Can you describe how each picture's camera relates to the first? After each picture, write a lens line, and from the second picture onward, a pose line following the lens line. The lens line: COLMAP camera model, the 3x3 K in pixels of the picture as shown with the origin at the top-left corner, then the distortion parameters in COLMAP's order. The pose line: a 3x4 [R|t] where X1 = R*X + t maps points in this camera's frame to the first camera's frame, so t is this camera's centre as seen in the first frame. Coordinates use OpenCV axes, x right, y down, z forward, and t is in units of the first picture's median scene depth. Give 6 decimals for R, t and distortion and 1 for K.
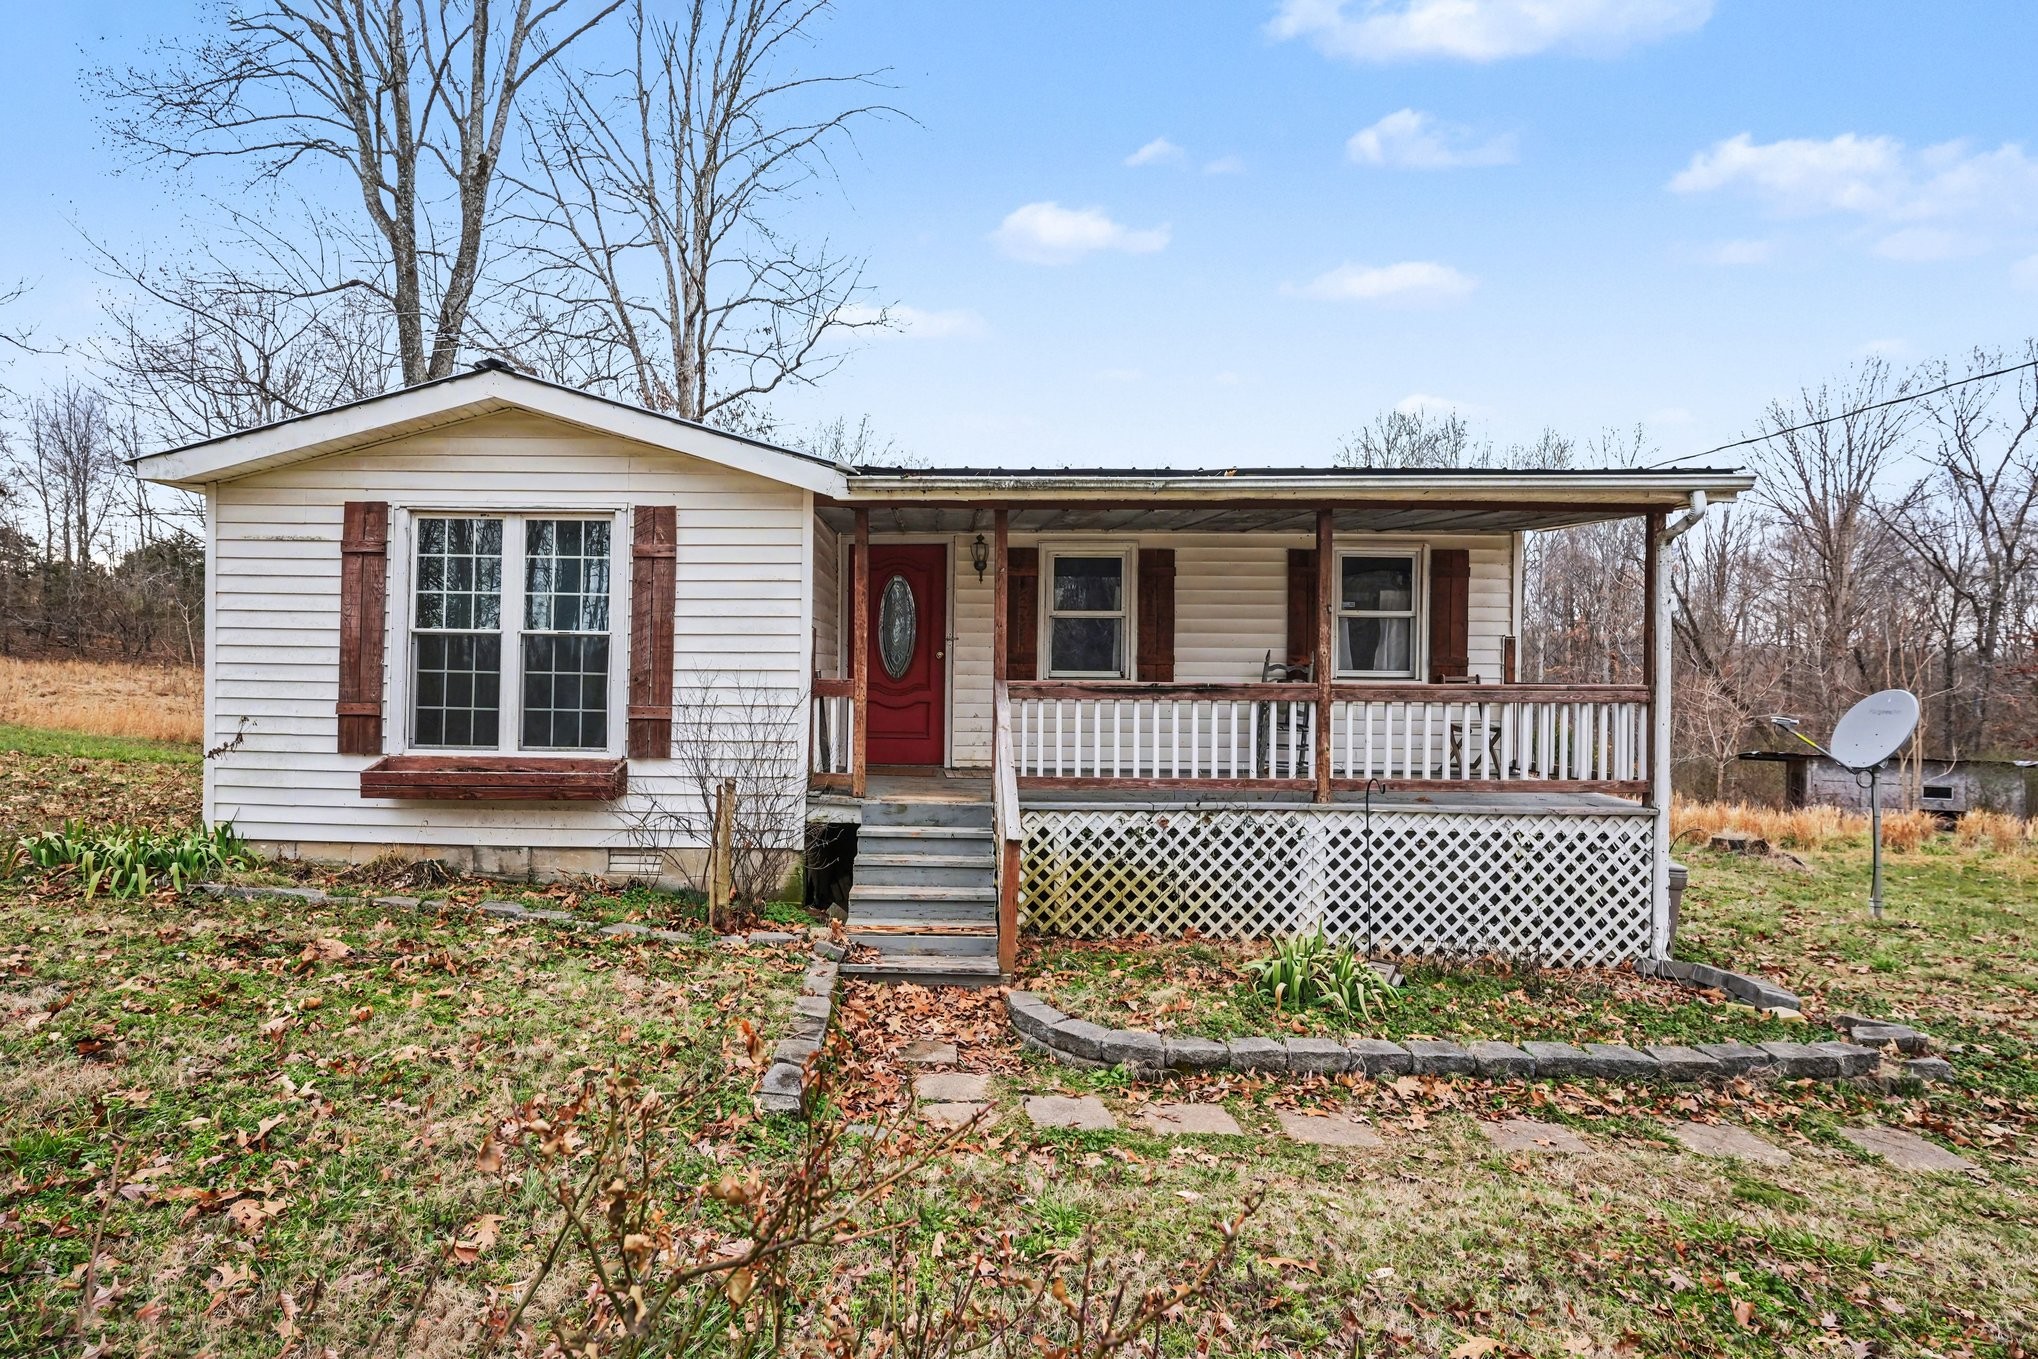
lens RADIAL K [[973.3, 0, 1002.6], [0, 973.3, 685.7], [0, 0, 1]] dist [-0.005841, 0.003205]
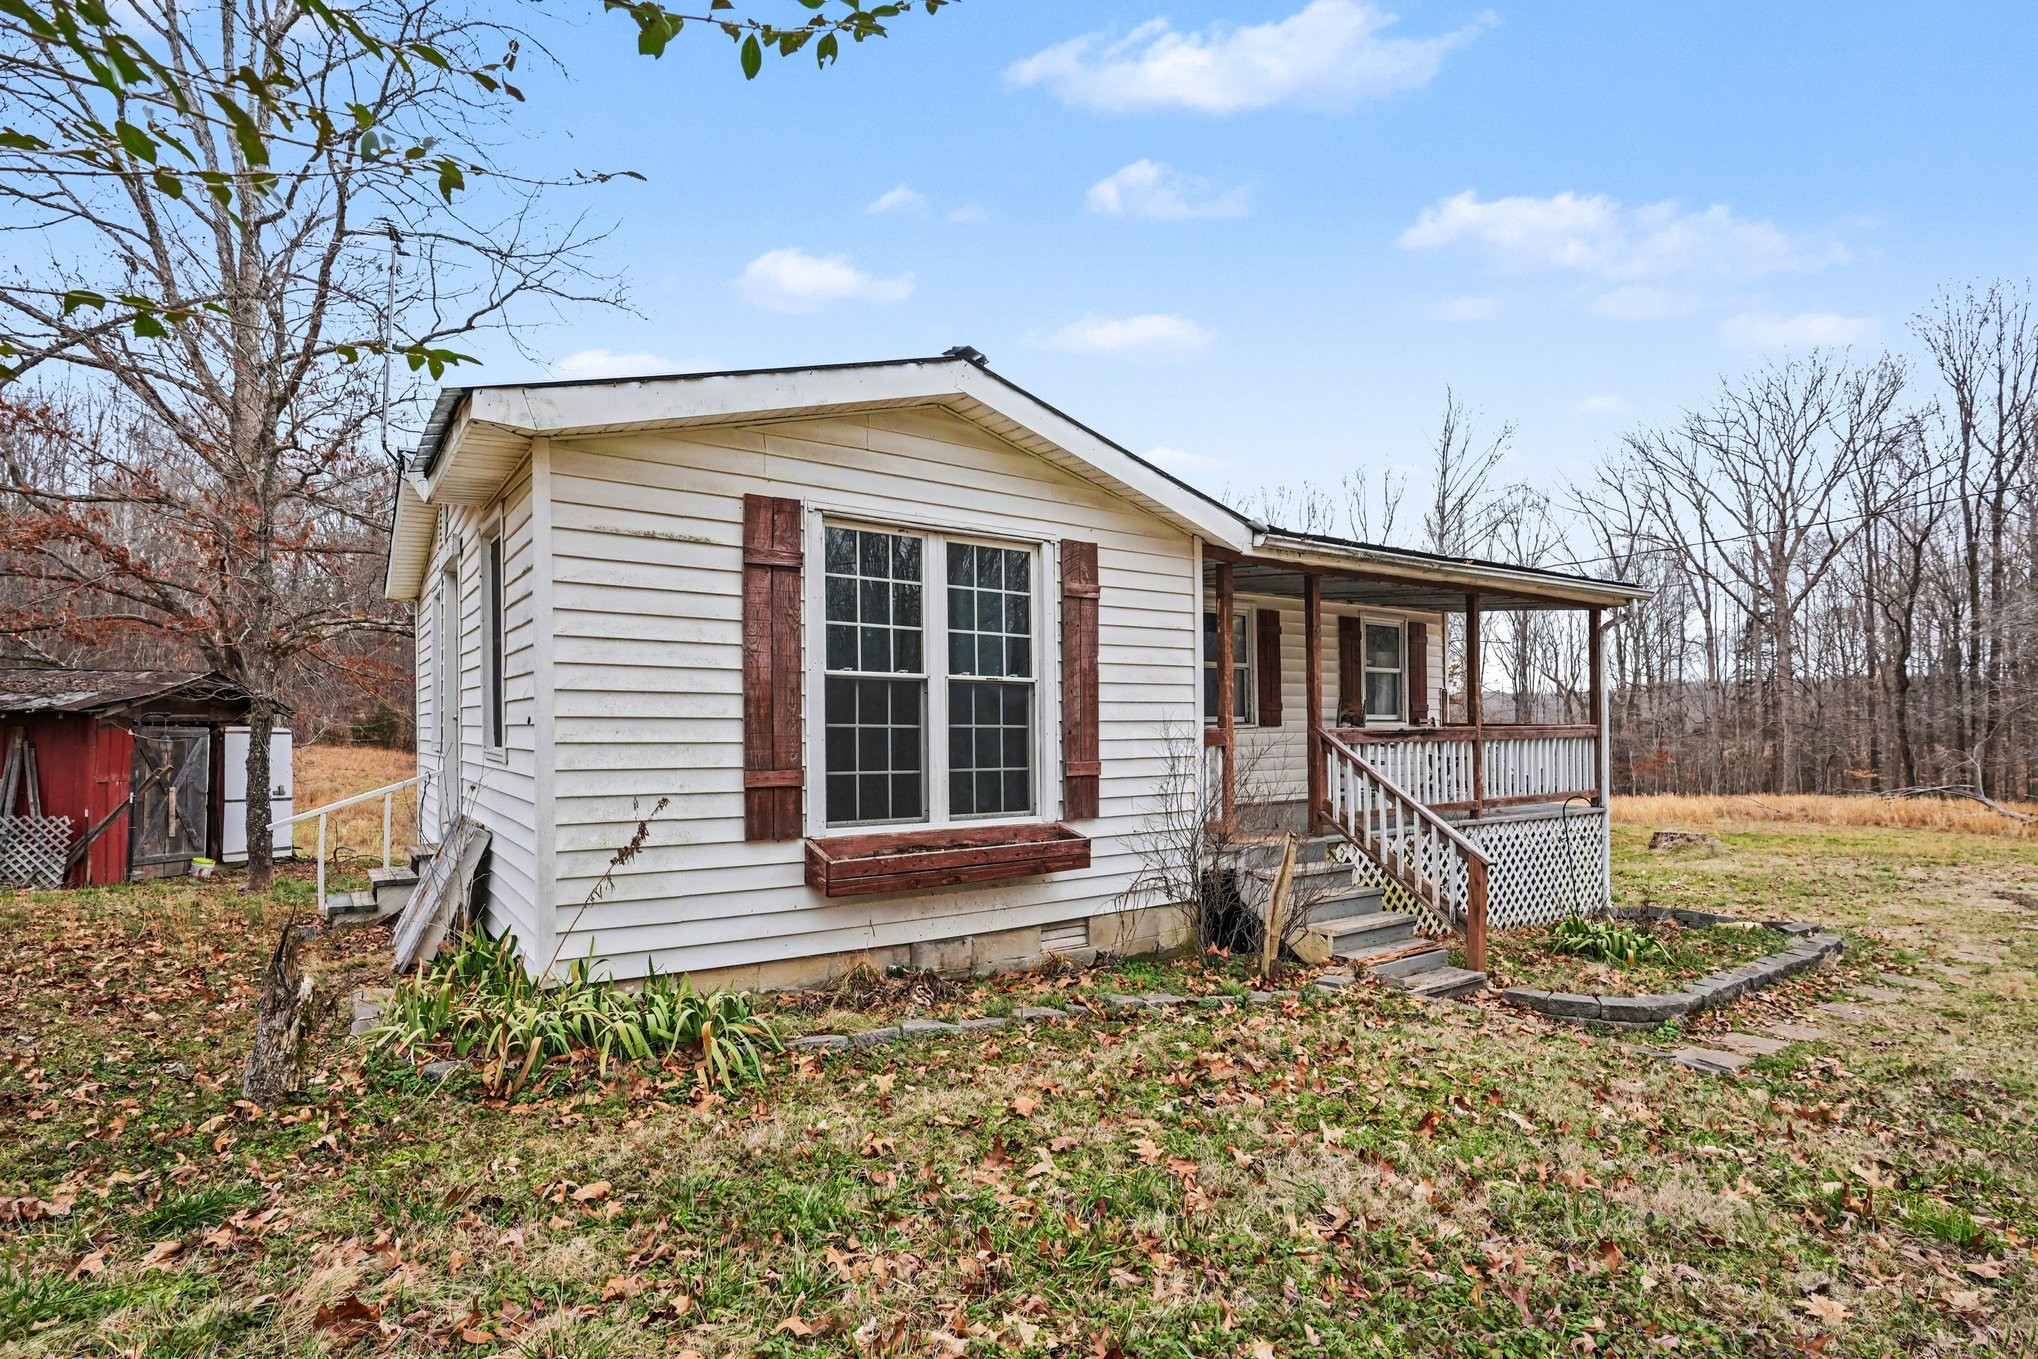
lens RADIAL K [[973.3, 0, 1029.7], [0, 973.3, 716.5], [0, 0, 1]] dist [-0.005841, 0.003205]
pose [[0.817761, -0.006860, 0.575517, -0.919427], [0.009741, 0.999951, -0.001922, -0.019759], [-0.575475, 0.007178, 0.817788, 0.285254]]
